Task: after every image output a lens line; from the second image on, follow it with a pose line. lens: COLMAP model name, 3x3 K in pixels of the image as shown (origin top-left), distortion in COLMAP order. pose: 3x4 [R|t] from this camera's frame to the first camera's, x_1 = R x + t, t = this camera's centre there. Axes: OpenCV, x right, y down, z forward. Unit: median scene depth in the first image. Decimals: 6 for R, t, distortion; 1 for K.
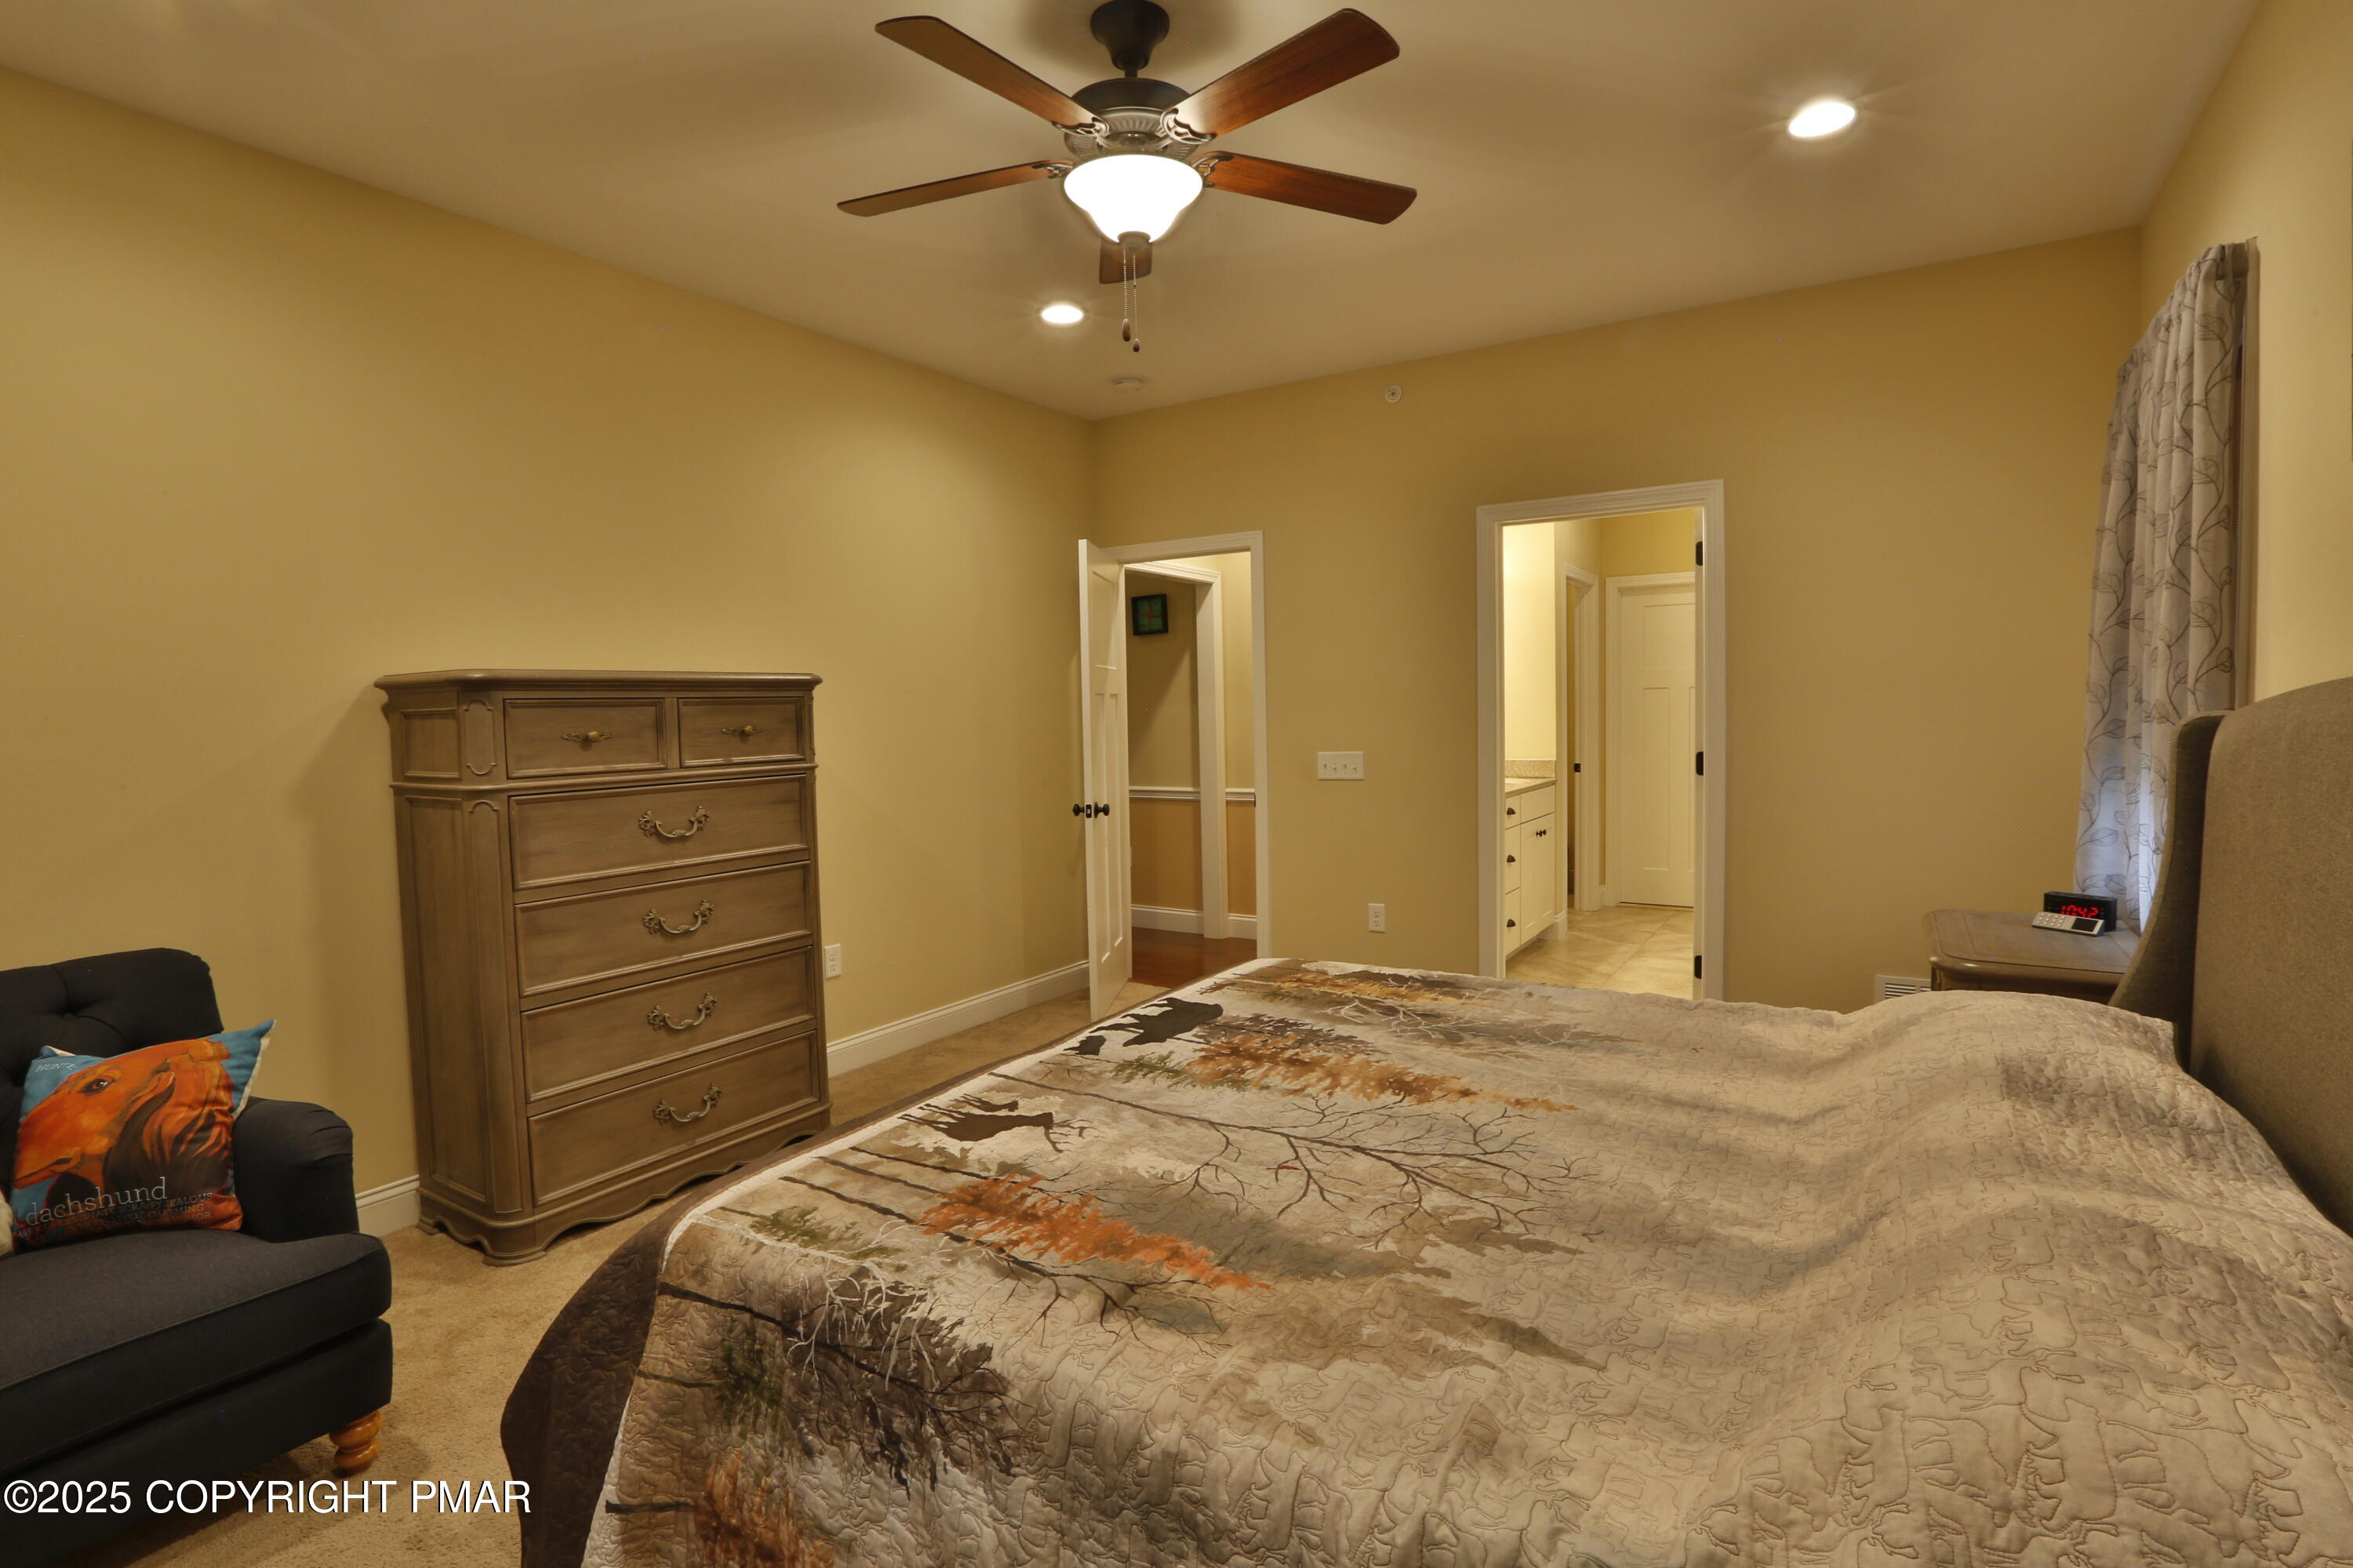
lens RADIAL K [[1123.0, 0, 1163.7], [0, 1123.0, 779.3], [0, 0, 1]] dist [-0.047649, 0.002648]
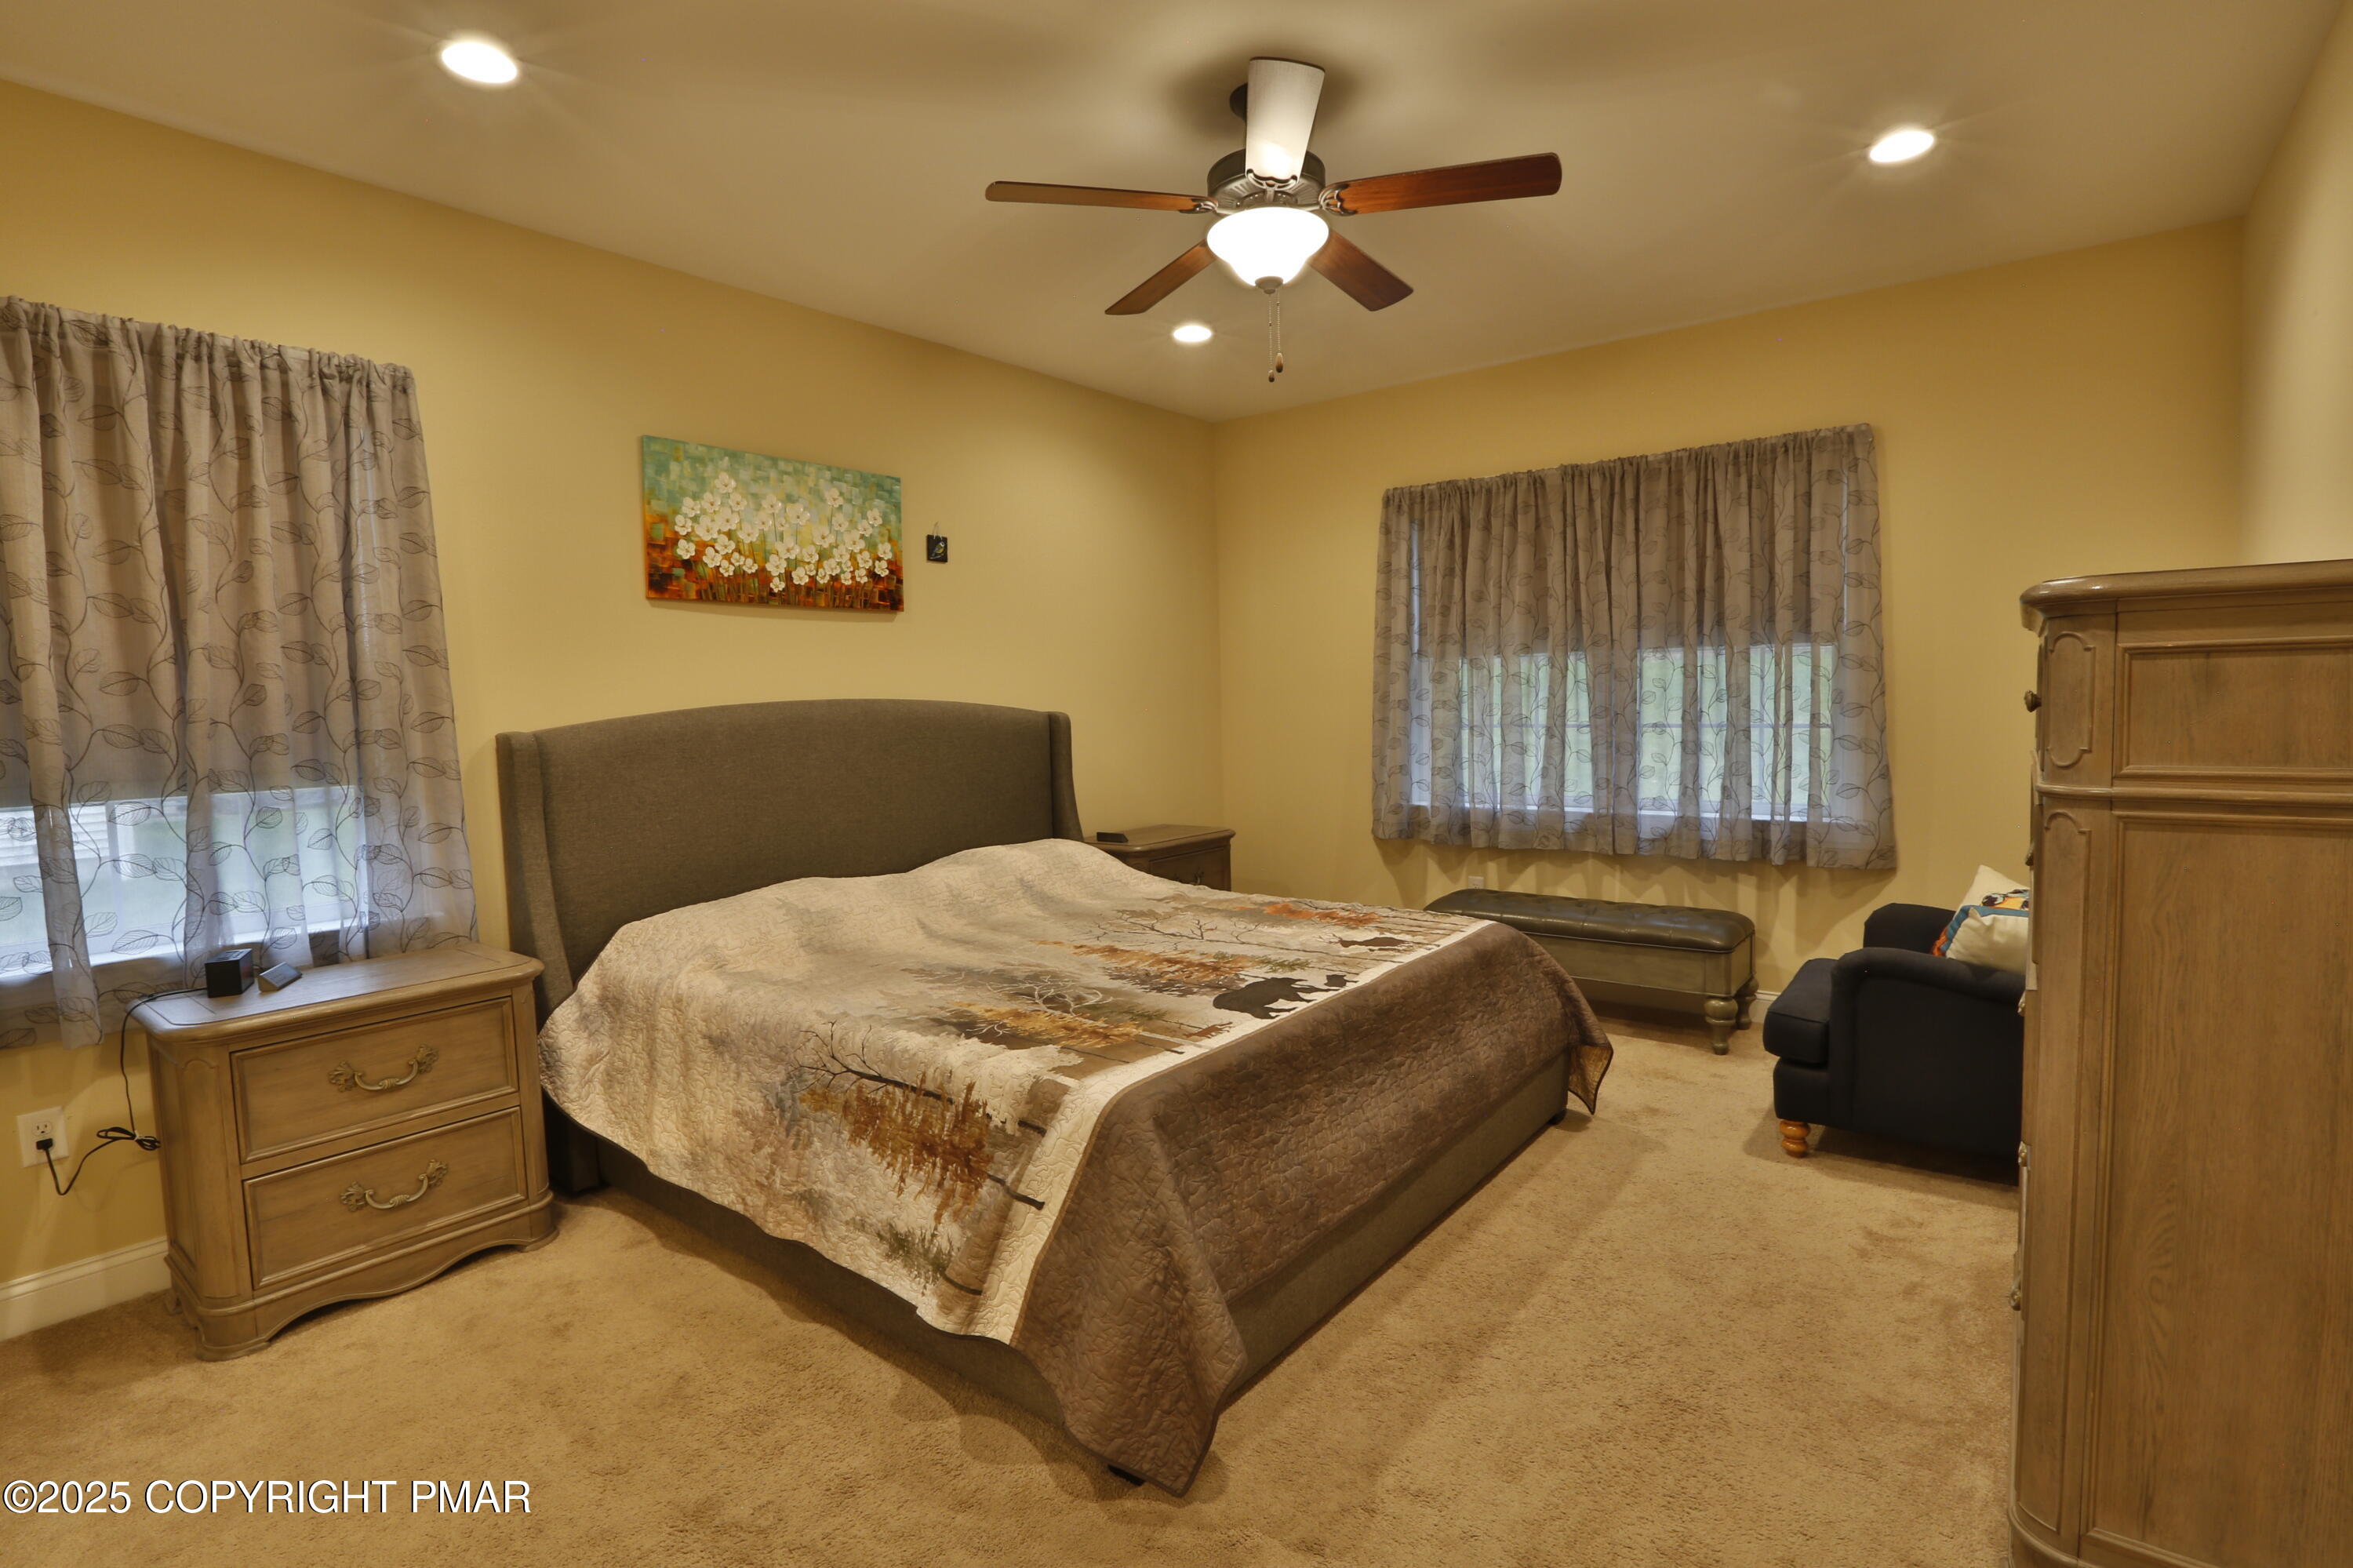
lens RADIAL K [[1123.0, 0, 1171.7], [0, 1123.0, 783.4], [0, 0, 1]] dist [-0.047649, 0.002648]
pose [[-0.995711, 0.039329, 0.083742, -0.000662], [0.050455, 0.989533, 0.135201, -0.133303], [-0.077548, 0.138846, -0.987273, 2.157399]]
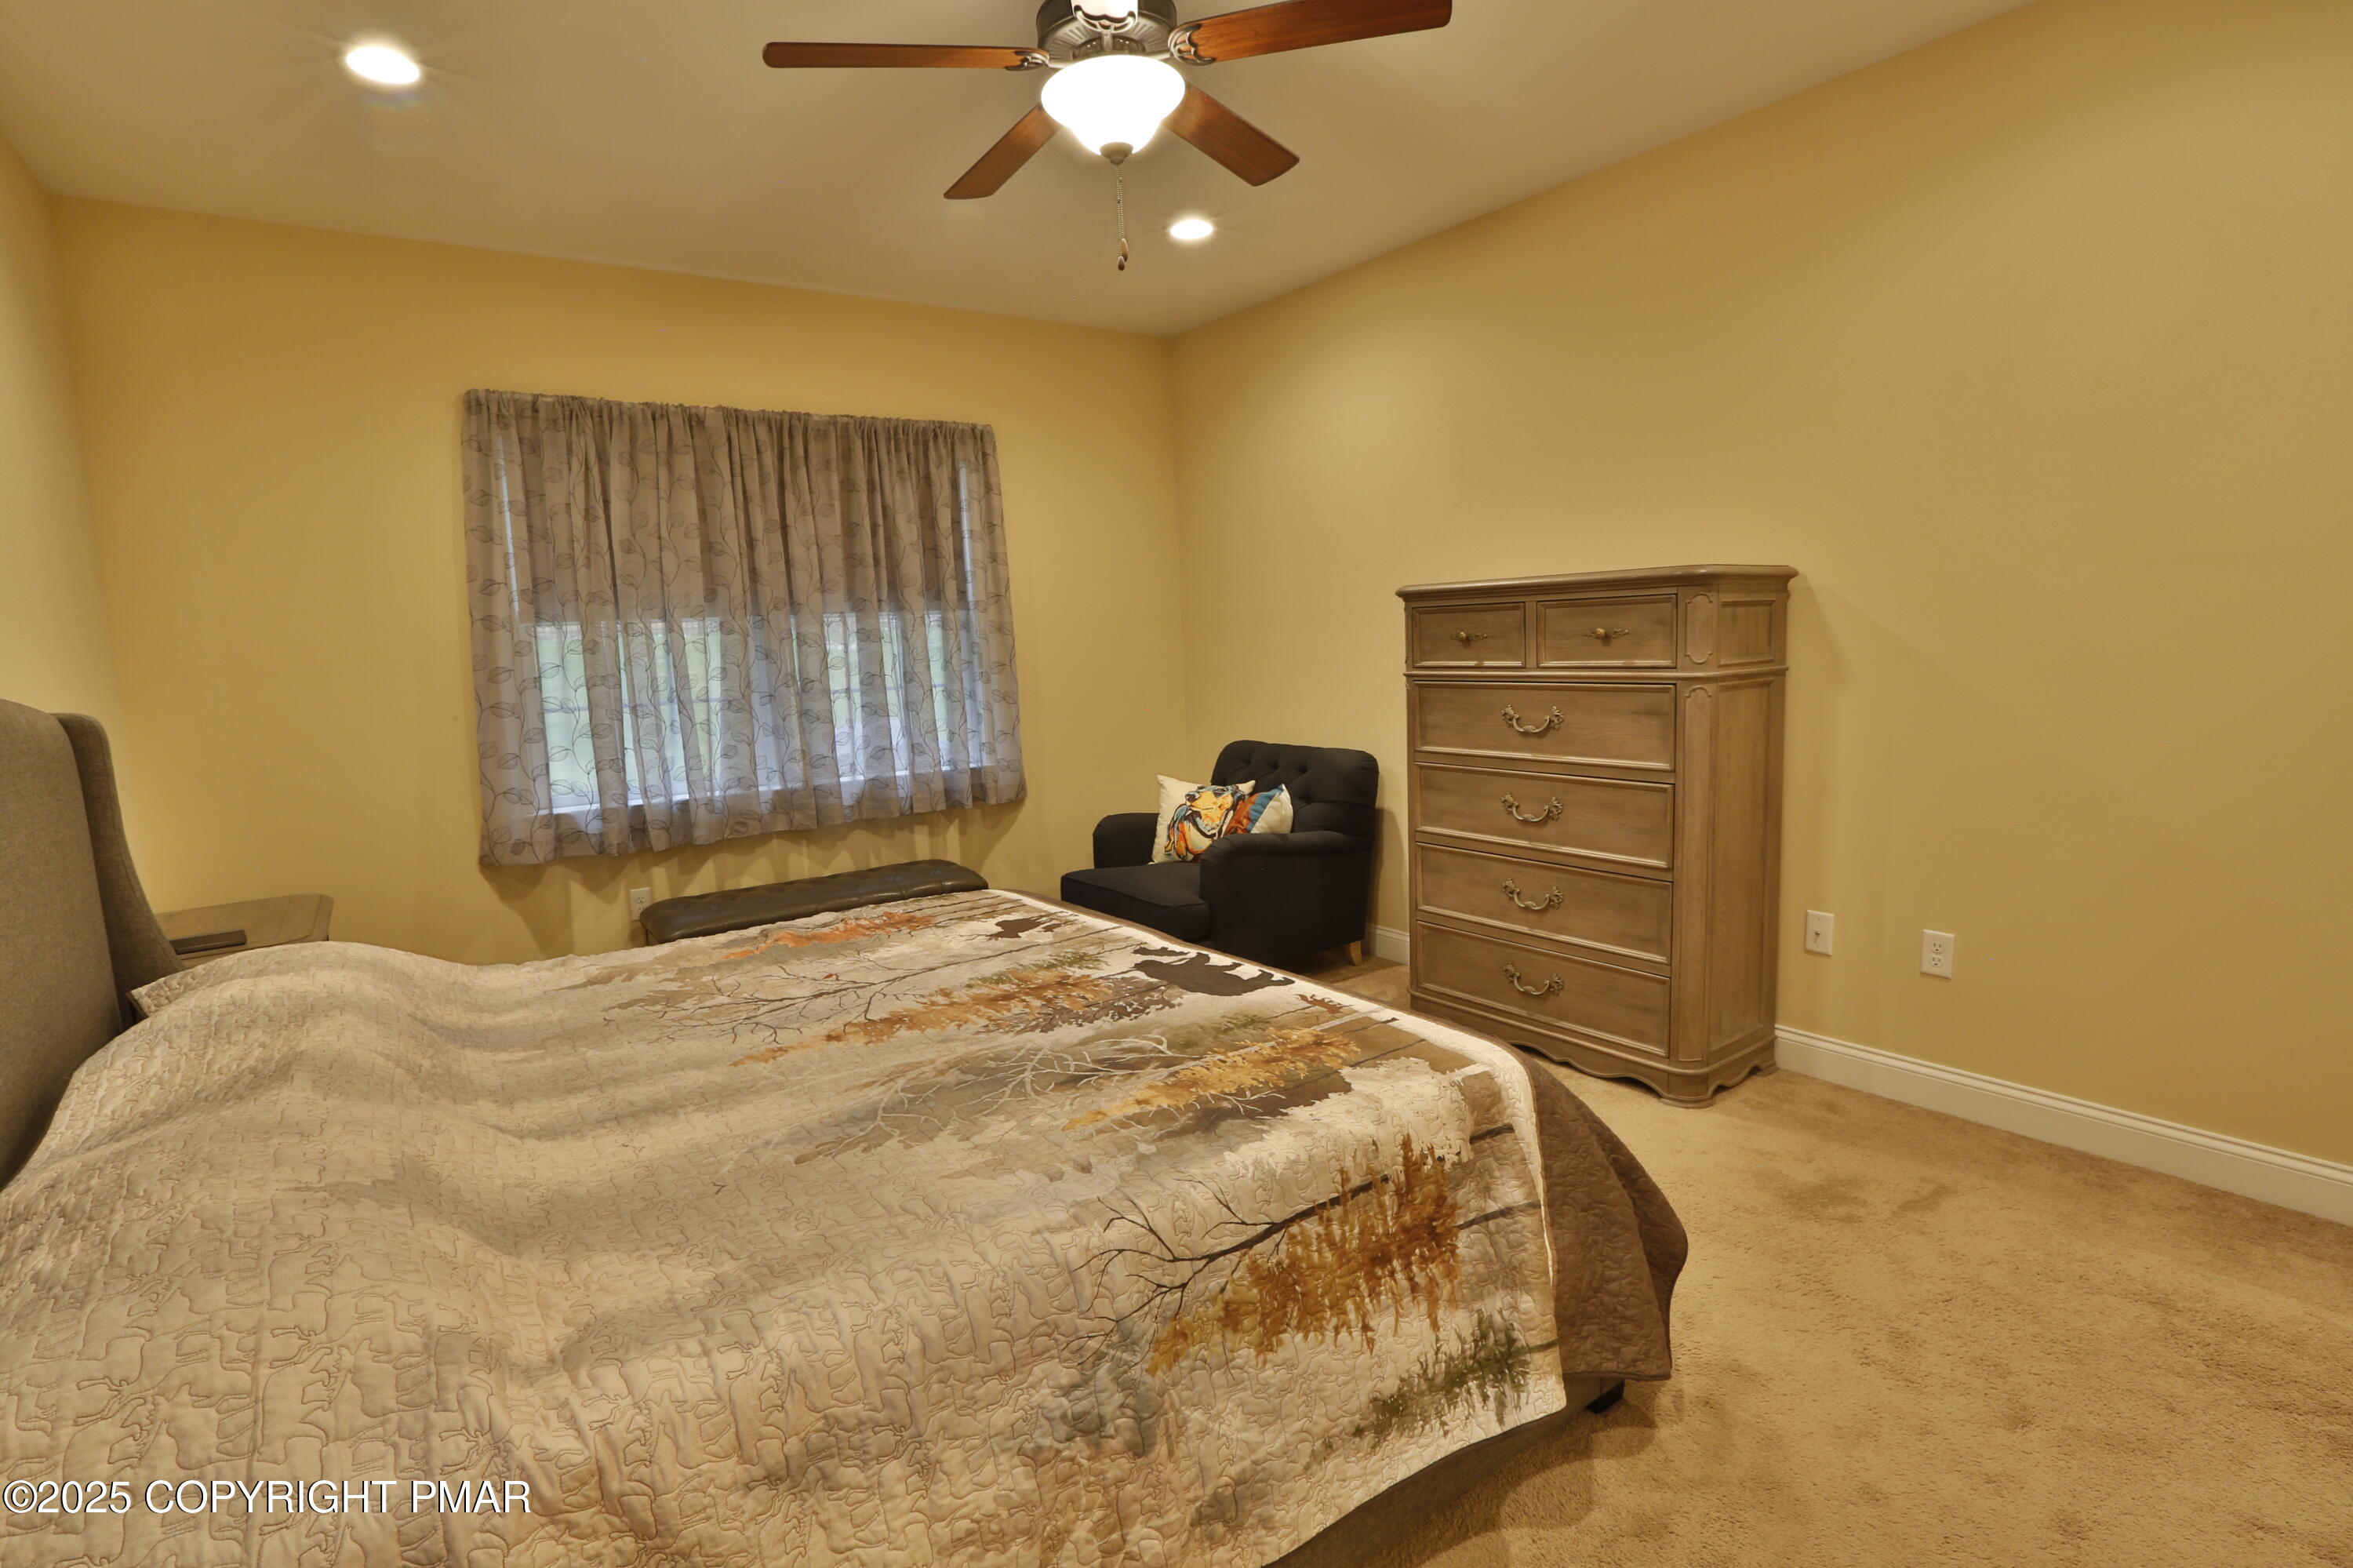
lens RADIAL K [[1123.0, 0, 1161.0], [0, 1123.0, 771.6], [0, 0, 1]] dist [-0.047649, 0.002648]
pose [[-0.363204, 0.146885, -0.920059, 0.907046], [-0.007656, 0.986991, 0.160593, -0.106155], [0.931678, 0.065372, -0.357354, 1.387150]]
